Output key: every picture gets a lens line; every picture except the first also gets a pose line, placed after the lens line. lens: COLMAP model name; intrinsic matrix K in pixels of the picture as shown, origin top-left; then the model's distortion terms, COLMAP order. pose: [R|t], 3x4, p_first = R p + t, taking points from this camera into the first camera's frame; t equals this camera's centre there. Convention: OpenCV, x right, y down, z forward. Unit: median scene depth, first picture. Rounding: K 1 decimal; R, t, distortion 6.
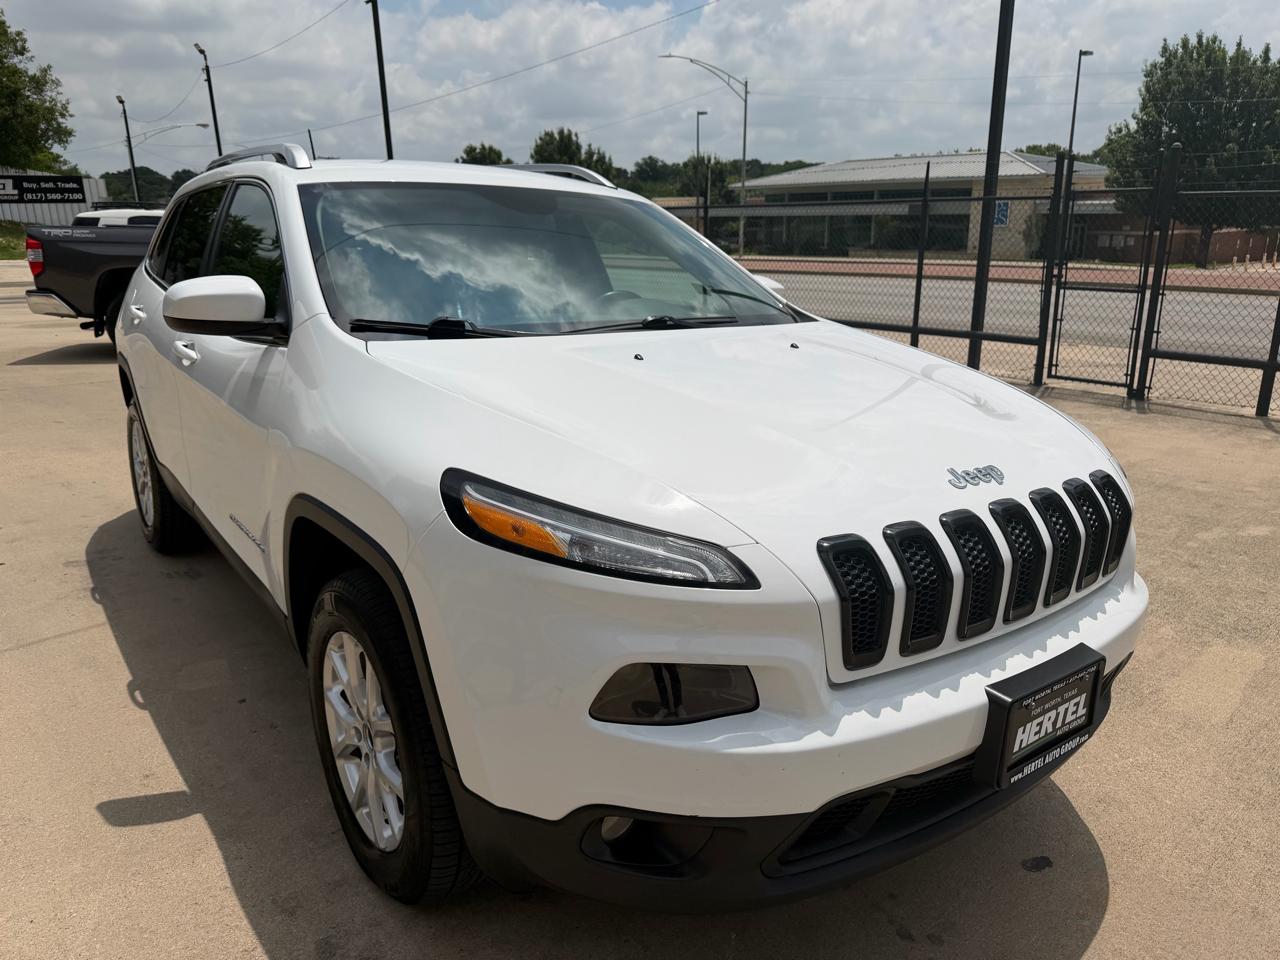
lens RADIAL K [[911.4, 0, 643.9], [0, 911.4, 478.6], [0, 0, 1]] dist [0.013426, -0.021305]
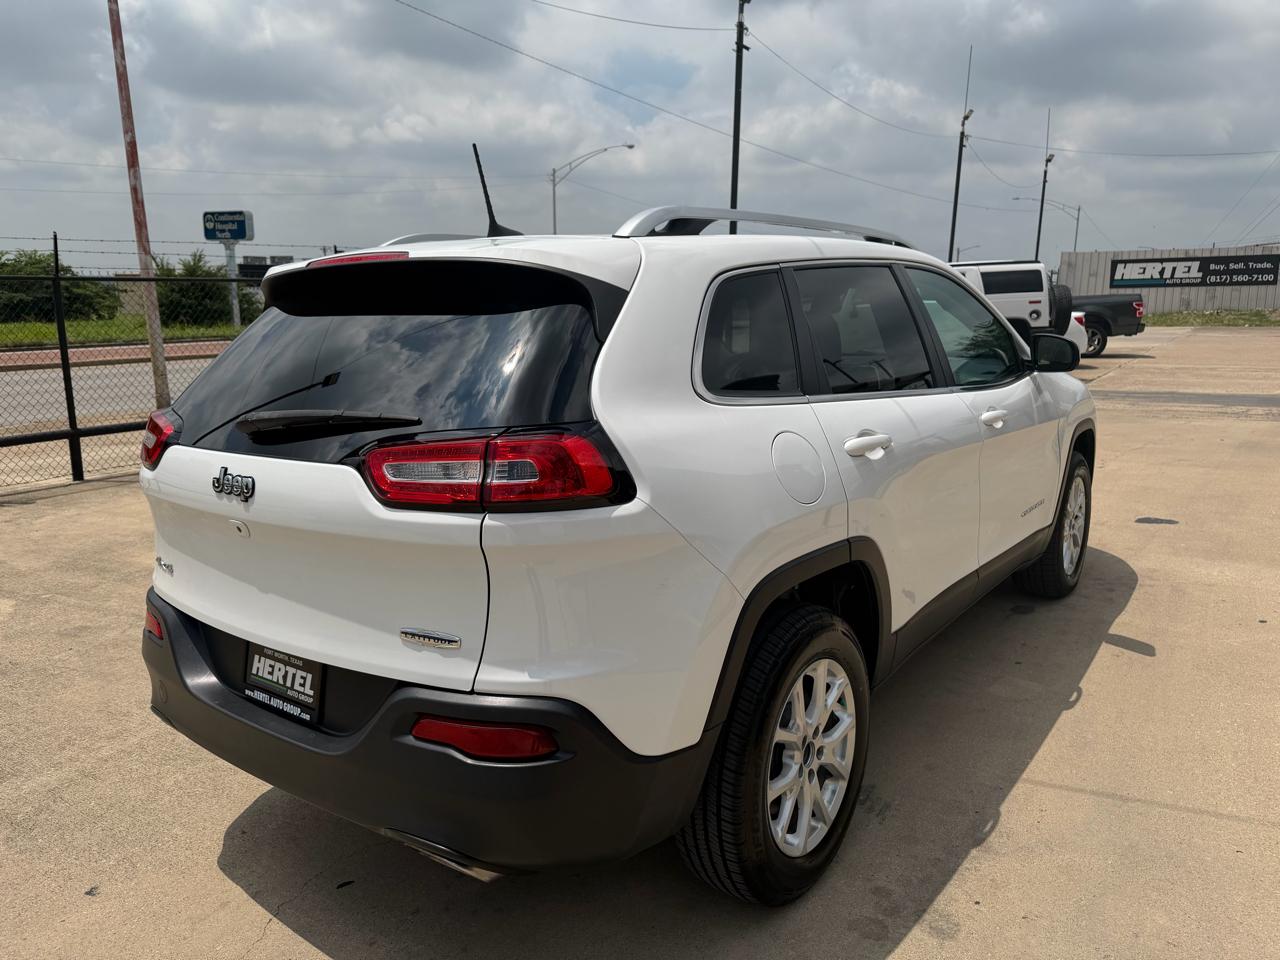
lens RADIAL K [[911.4, 0, 648.4], [0, 911.4, 478.4], [0, 0, 1]] dist [0.013426, -0.021305]
pose [[-0.287273, -0.184251, 0.939961, -0.526610], [0.267927, 0.926695, 0.263535, -0.173939], [-0.919614, 0.327547, -0.216849, 0.605649]]
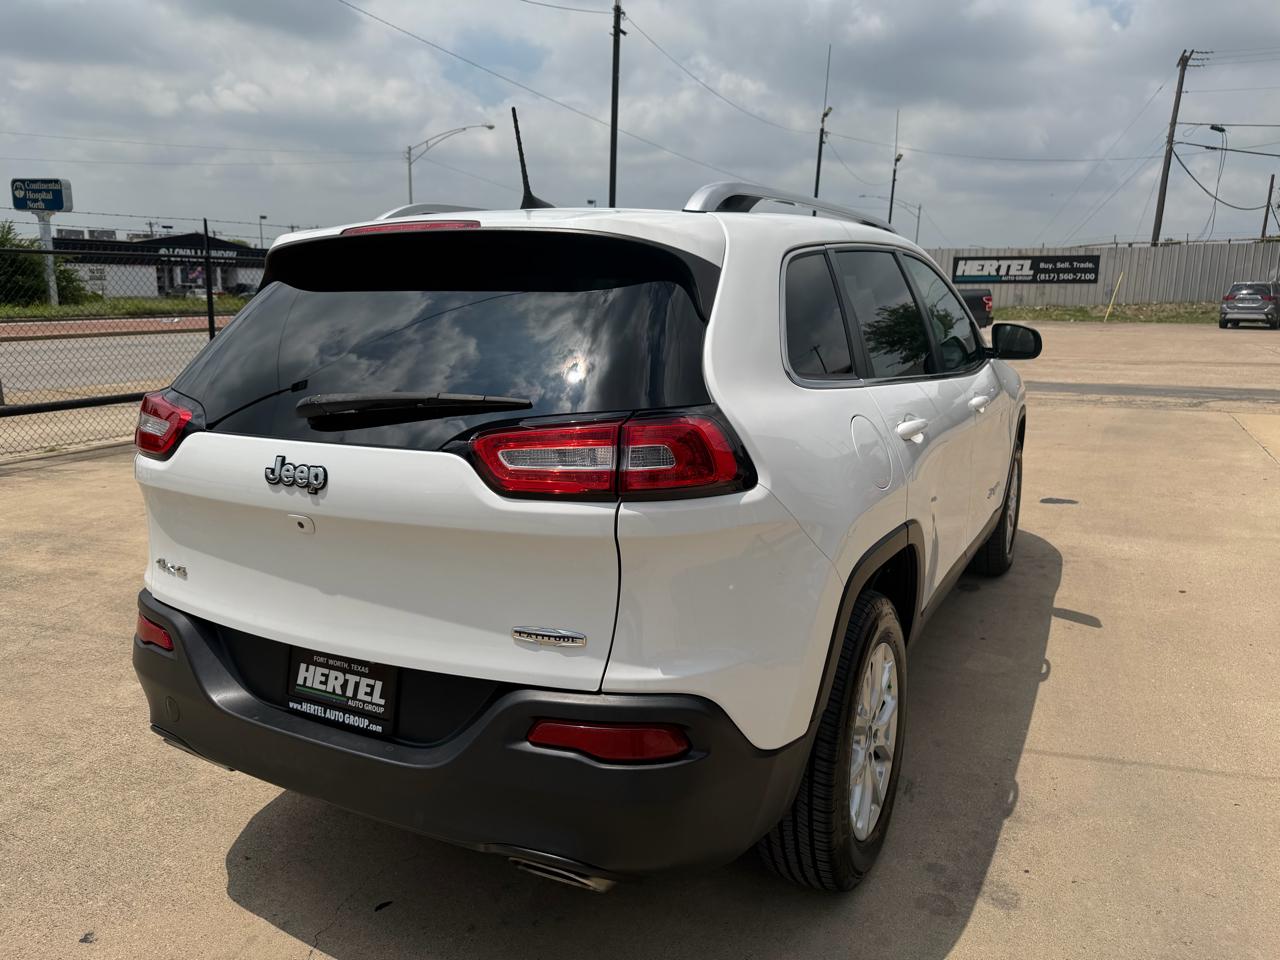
lens RADIAL K [[911.4, 0, 648.2], [0, 911.4, 483.4], [0, 0, 1]] dist [0.013426, -0.021305]
pose [[-0.432711, -0.196473, 0.879863, -0.494396], [0.233295, 0.918317, 0.319793, -0.186347], [-0.870824, 0.343646, -0.351530, 0.660046]]
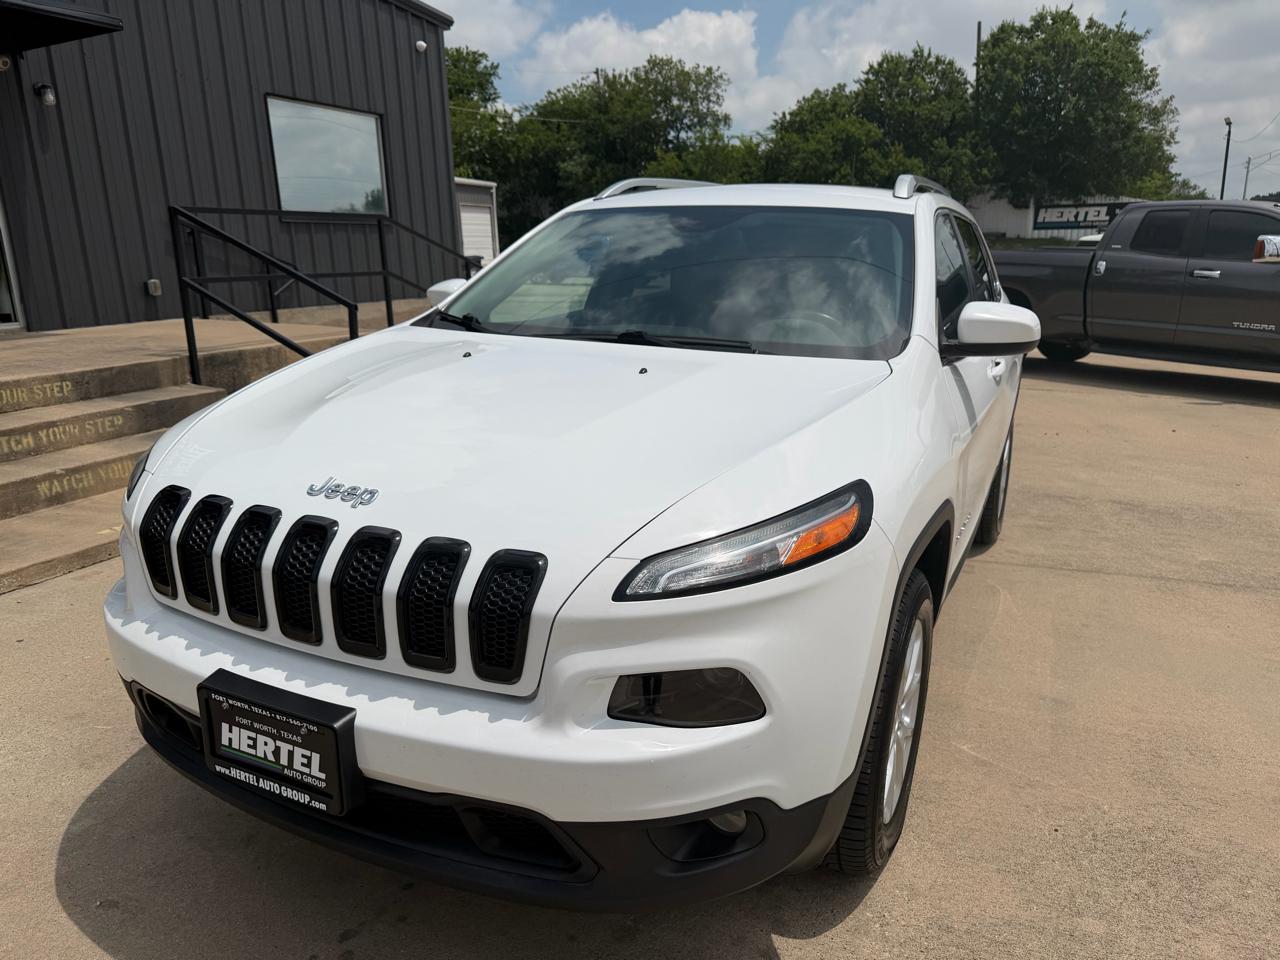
lens RADIAL K [[911.4, 0, 650.2], [0, 911.4, 478.0], [0, 0, 1]] dist [0.013426, -0.021305]
pose [[0.470561, 0.213020, -0.856268, 0.293085], [-0.234325, 0.965745, 0.111483, -0.044108], [0.850684, 0.148186, 0.504358, 0.170827]]
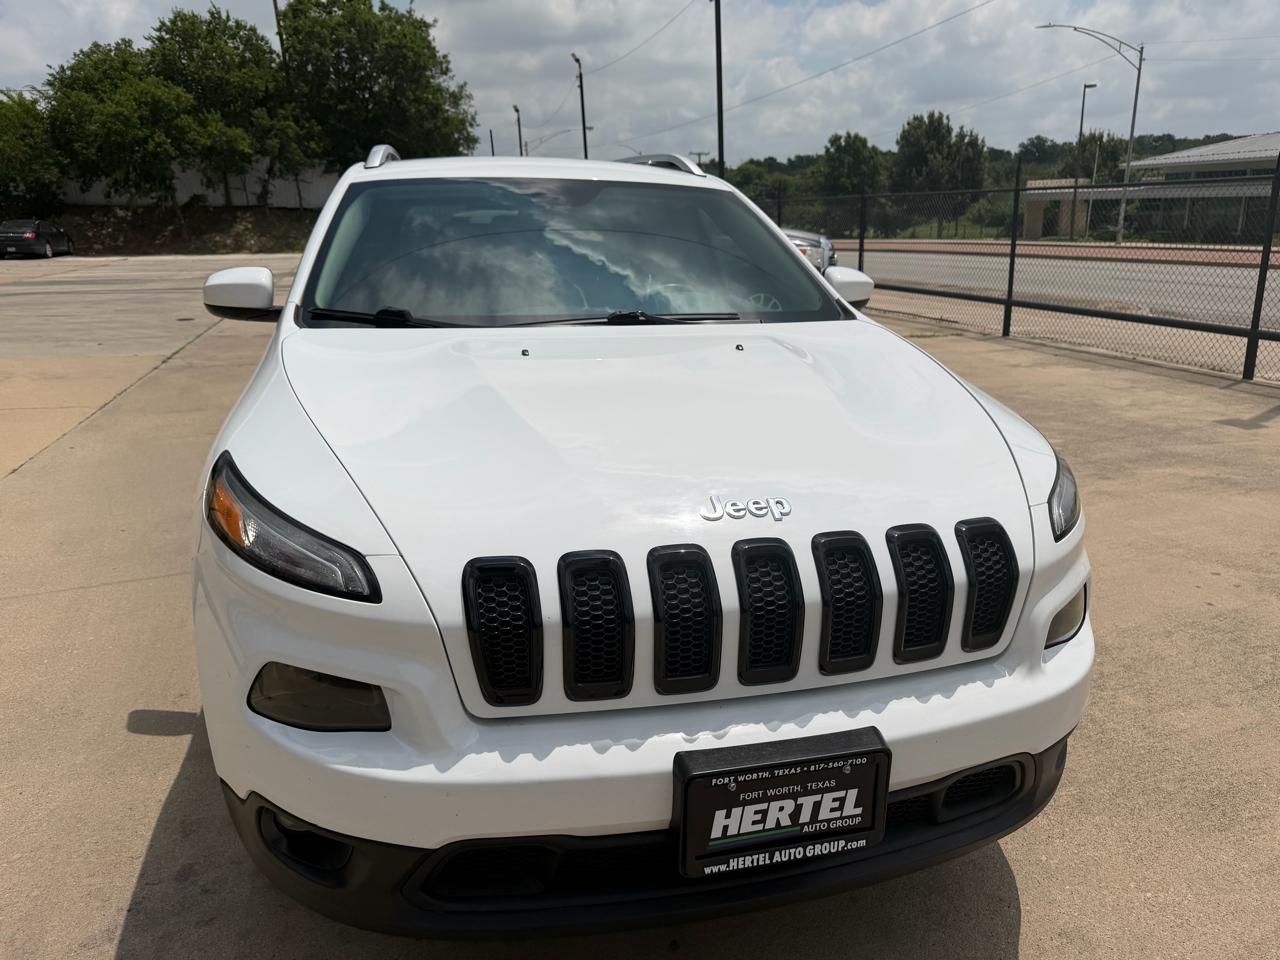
lens RADIAL K [[911.4, 0, 644.9], [0, 911.4, 475.5], [0, 0, 1]] dist [0.013426, -0.021305]
pose [[0.927913, 0.086560, -0.362609, 0.126060], [-0.083992, 0.996204, 0.022873, -0.009681], [0.363213, 0.009233, 0.931661, 0.038087]]
